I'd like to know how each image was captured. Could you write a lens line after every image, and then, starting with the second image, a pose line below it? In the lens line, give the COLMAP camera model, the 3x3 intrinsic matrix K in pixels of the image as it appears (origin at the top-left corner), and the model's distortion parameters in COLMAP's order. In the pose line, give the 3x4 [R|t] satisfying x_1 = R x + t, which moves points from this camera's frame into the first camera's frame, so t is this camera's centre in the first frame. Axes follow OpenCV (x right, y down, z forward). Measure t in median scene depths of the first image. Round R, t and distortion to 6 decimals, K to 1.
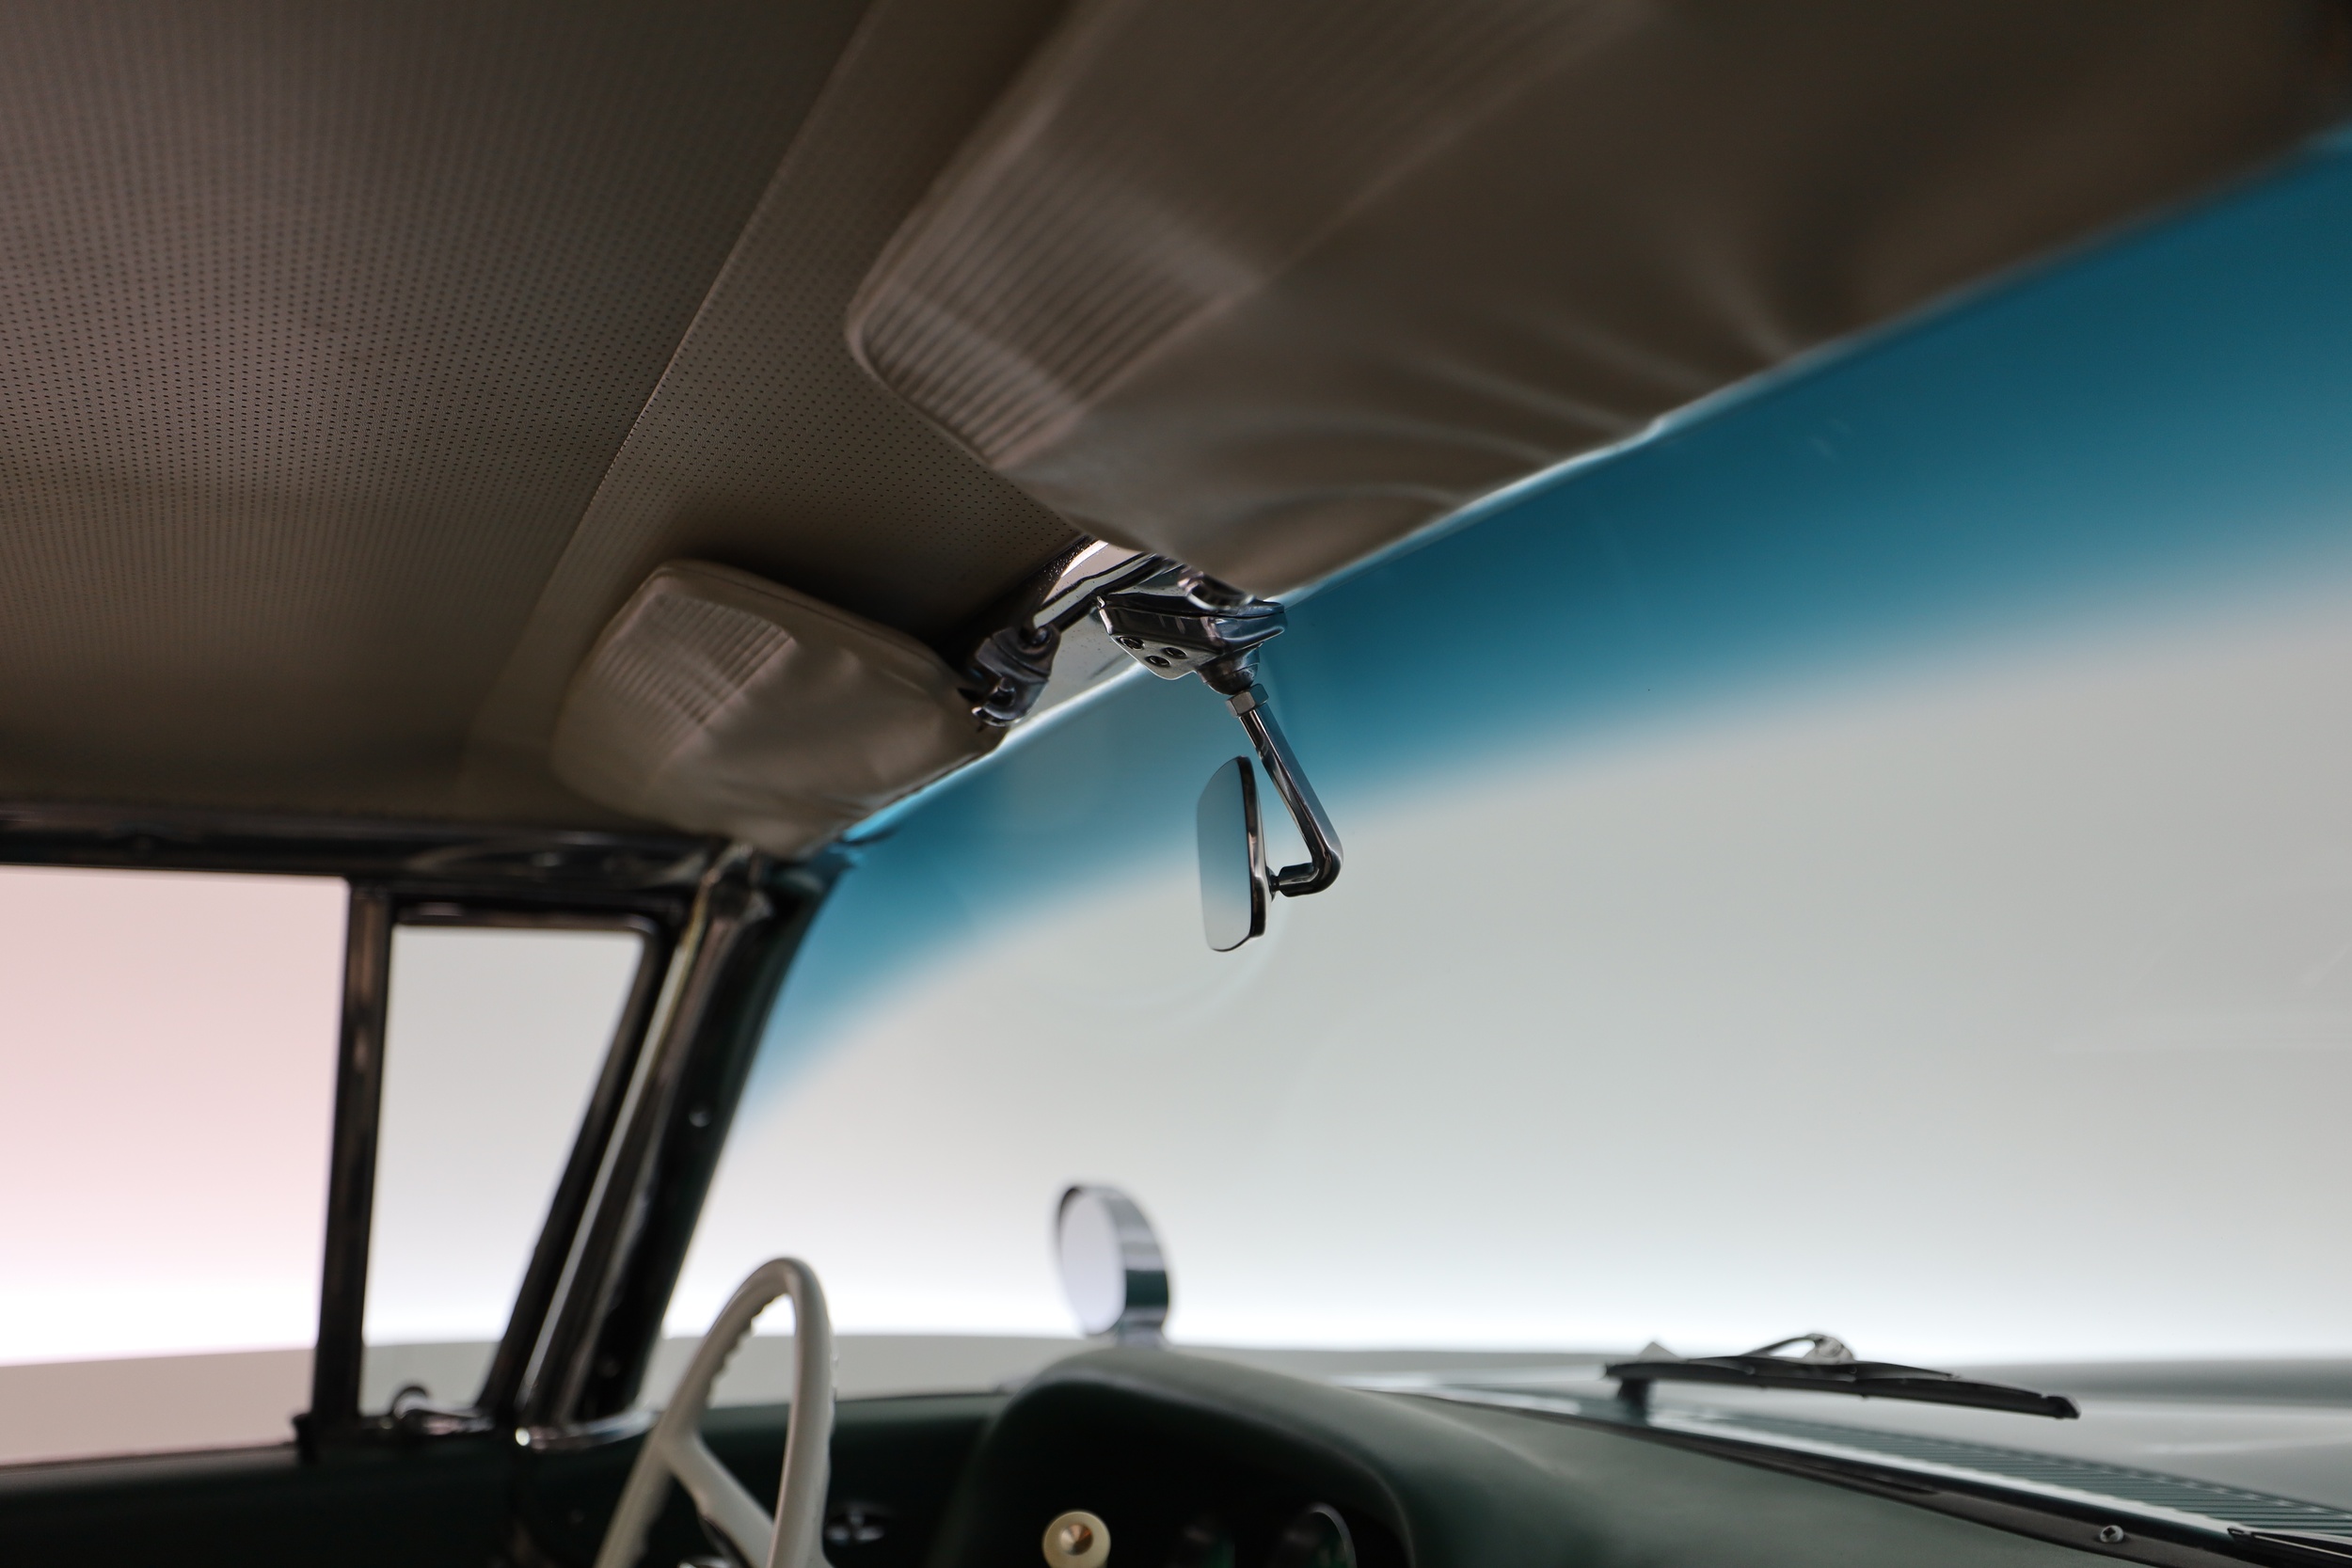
lens RADIAL K [[2239.2, 0, 1164.6], [0, 2239.2, 796.0], [0, 0, 1]] dist [0.043228, 0.000000]
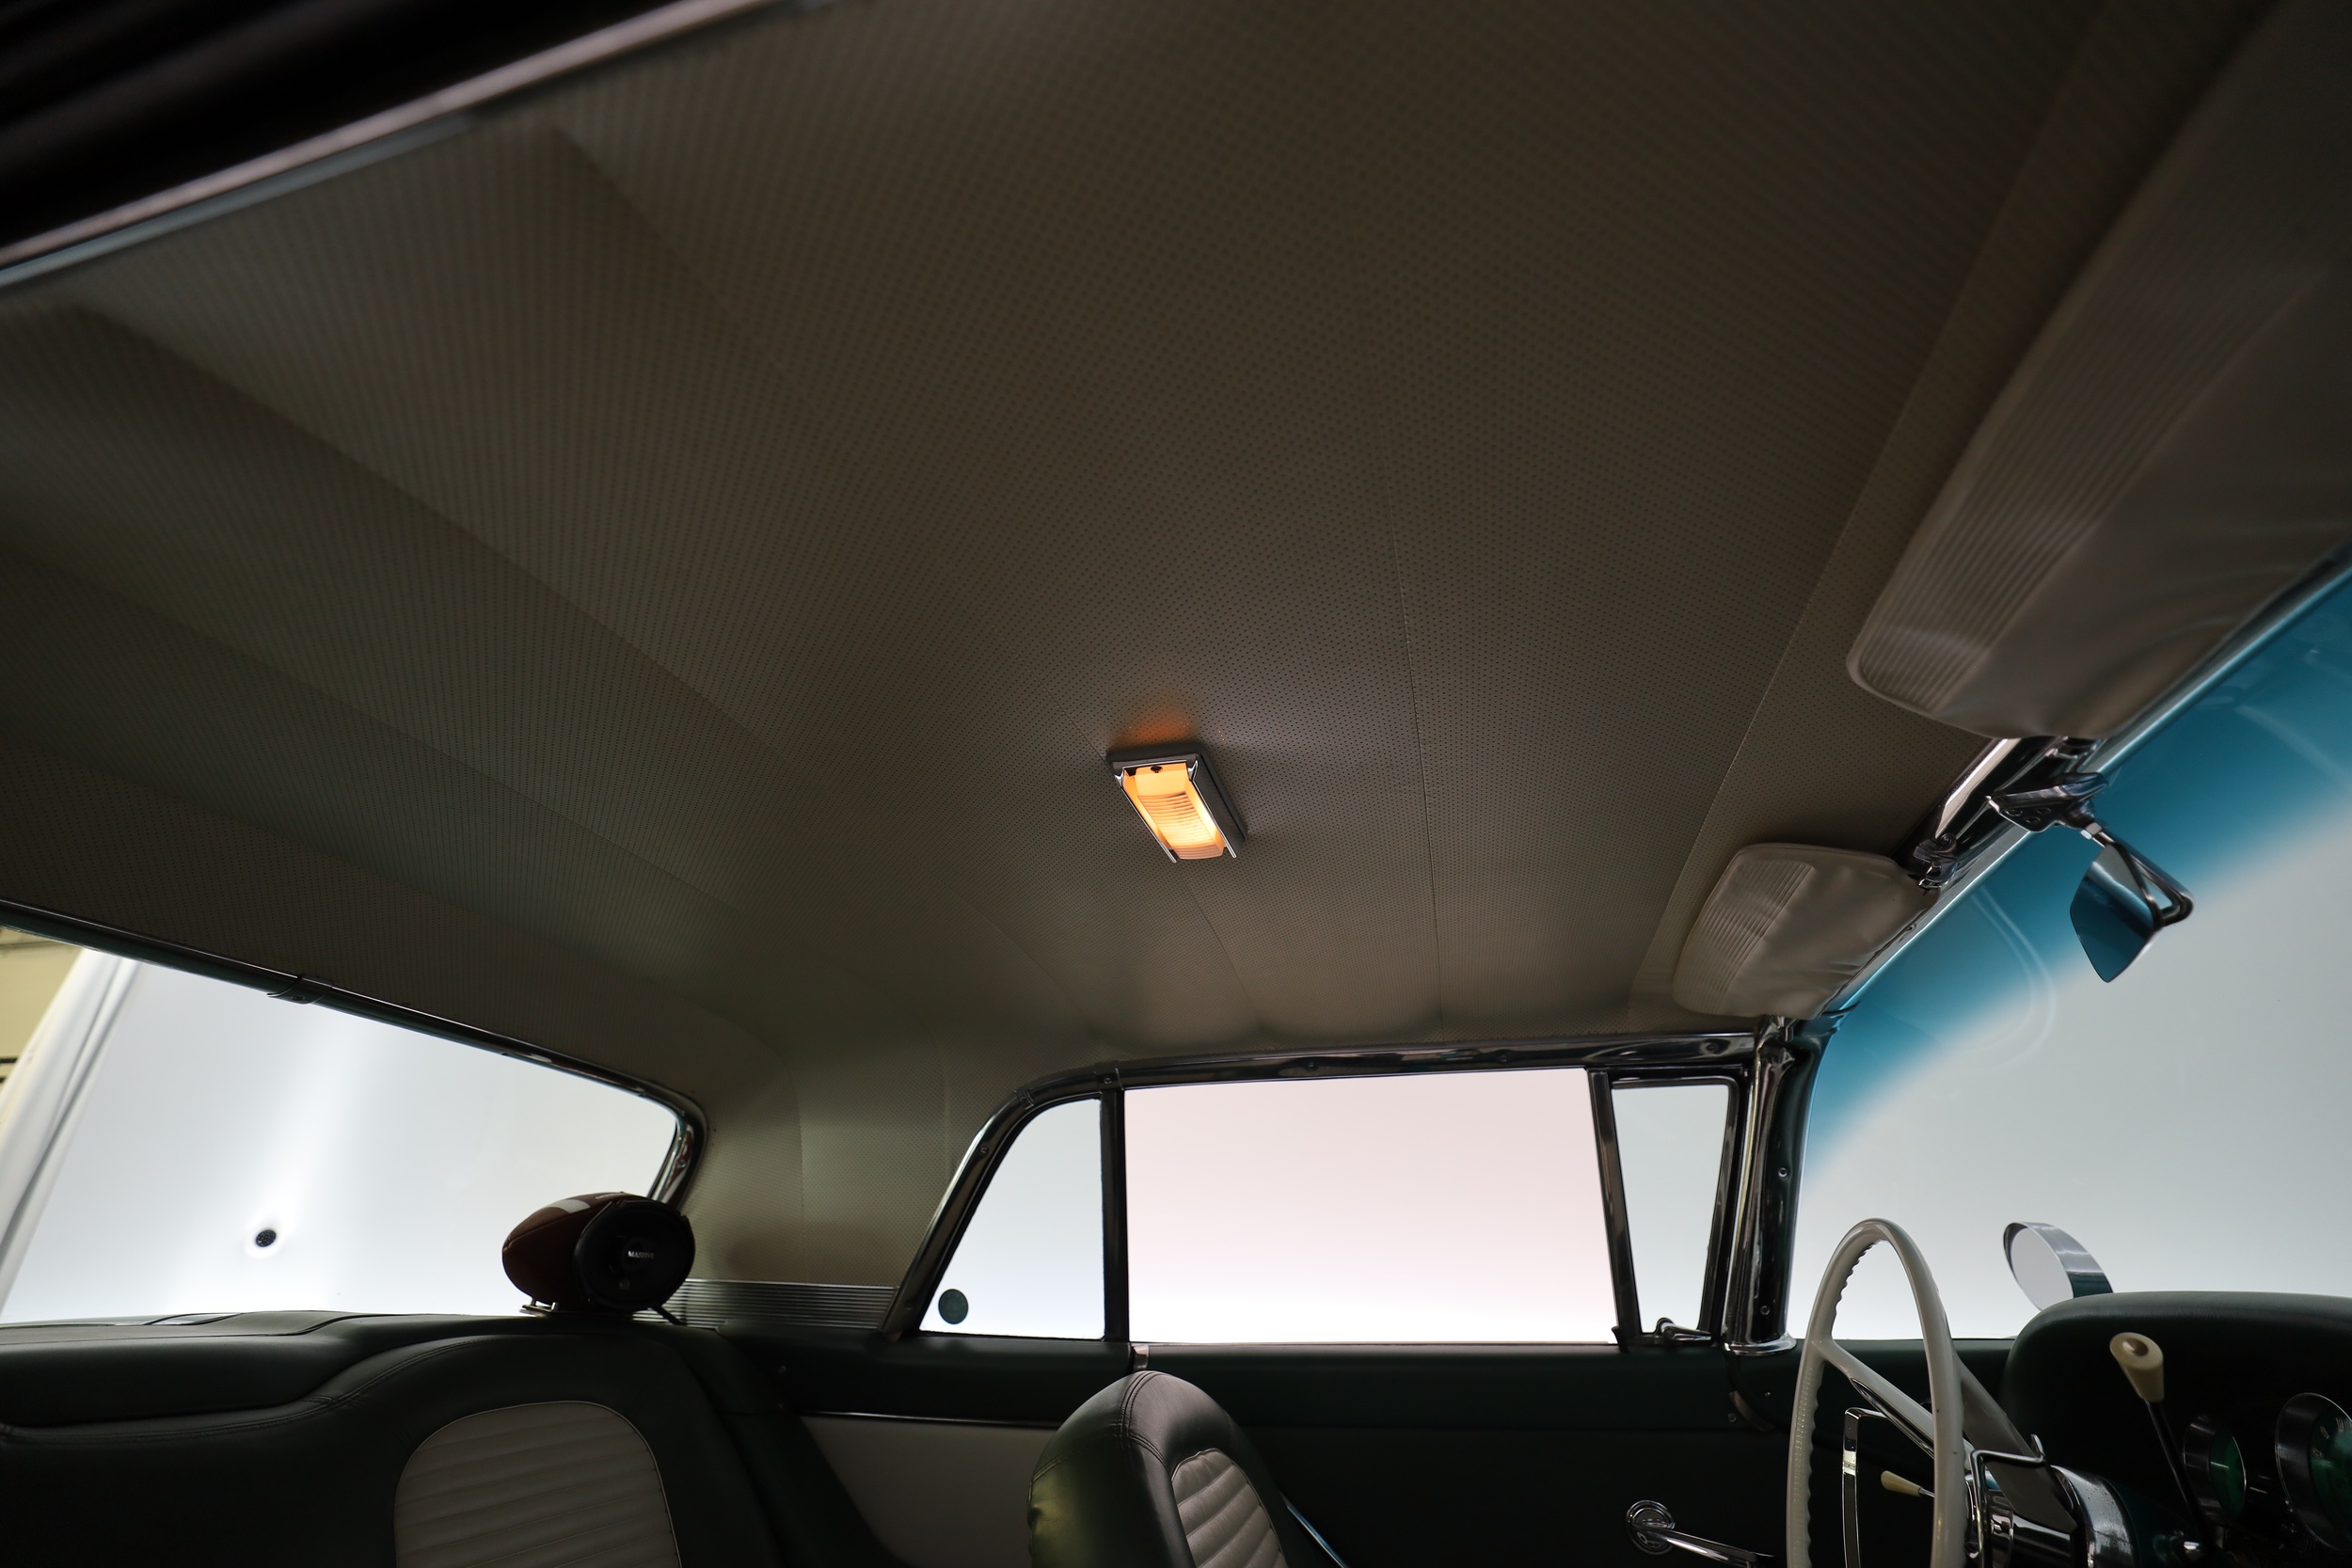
lens RADIAL K [[1003.7, 0, 1179.9], [0, 1003.7, 792.7], [0, 0, 1]] dist [-0.040884, 0.012288]
pose [[0.799089, -0.264436, -0.539936, -0.076741], [0.075075, 0.934937, -0.346781, 0.095186], [0.596507, 0.236573, 0.766950, -0.076030]]
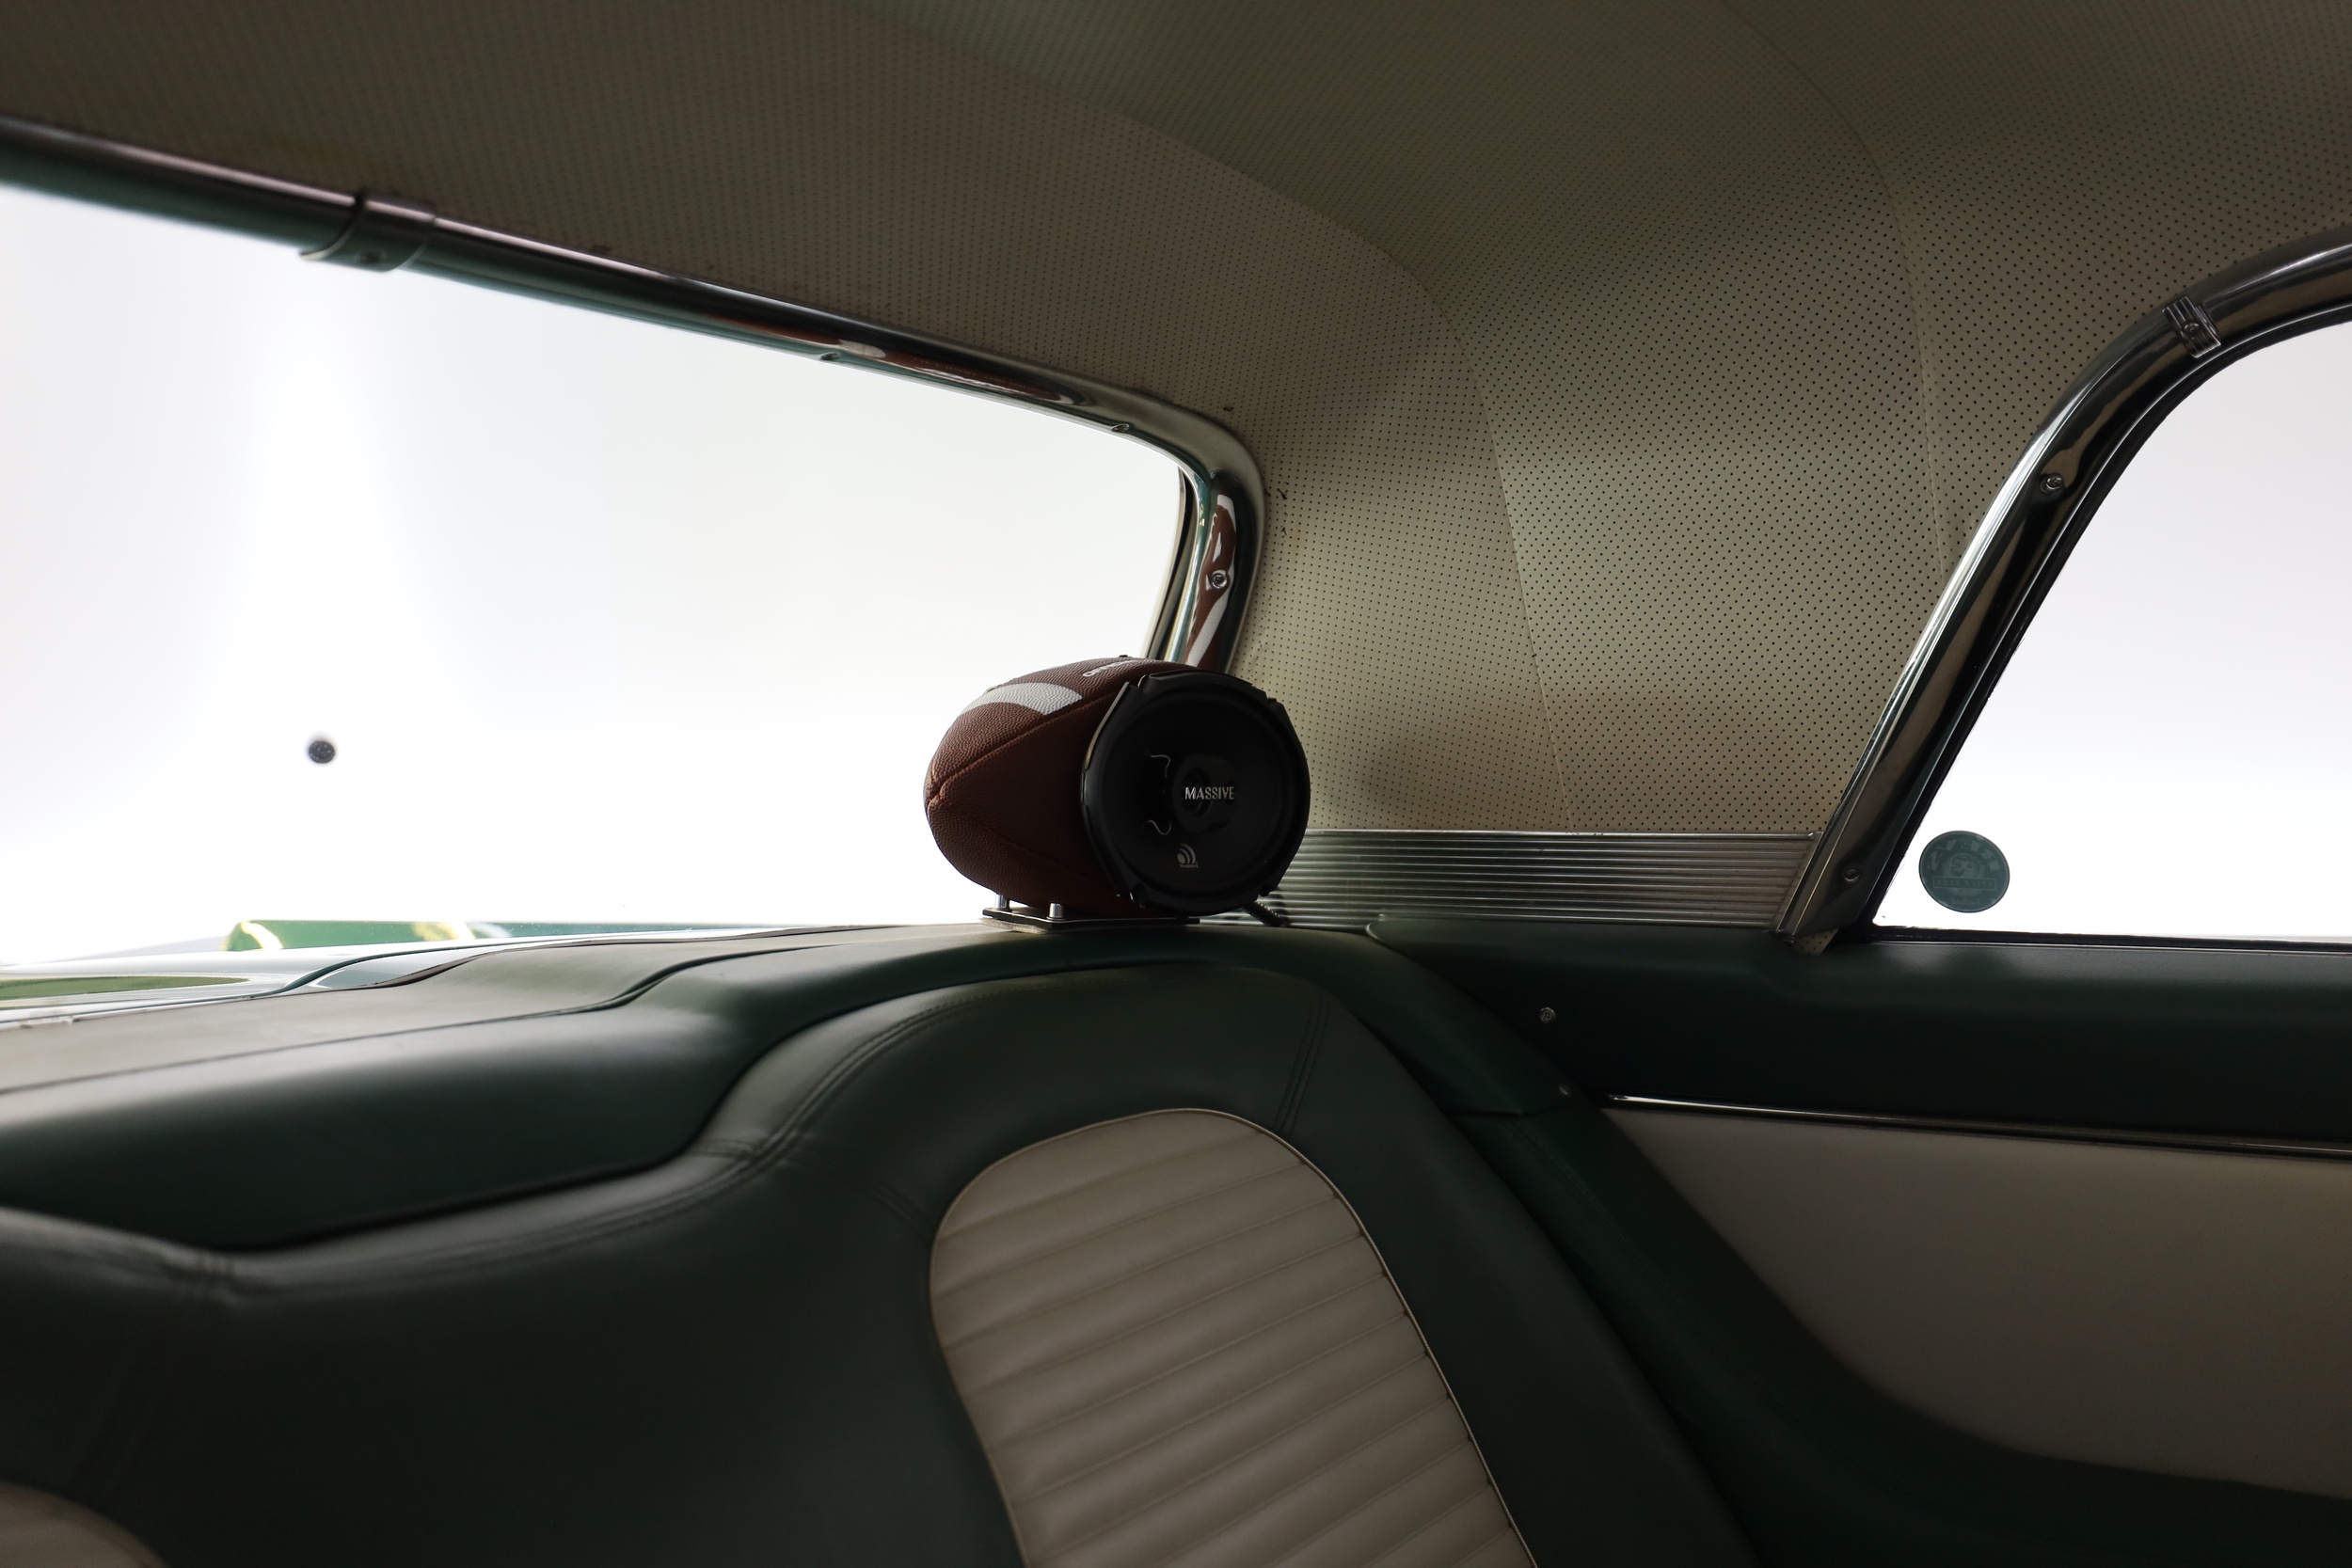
lens RADIAL K [[2239.2, 0, 1197.4], [0, 2239.2, 775.2], [0, 0, 1]] dist [0.043228, 0.000000]
pose [[0.569294, -0.014492, -0.822006, -0.410380], [0.140574, 0.986836, 0.079958, 0.060166], [0.810027, -0.161073, 0.563837, -0.065228]]
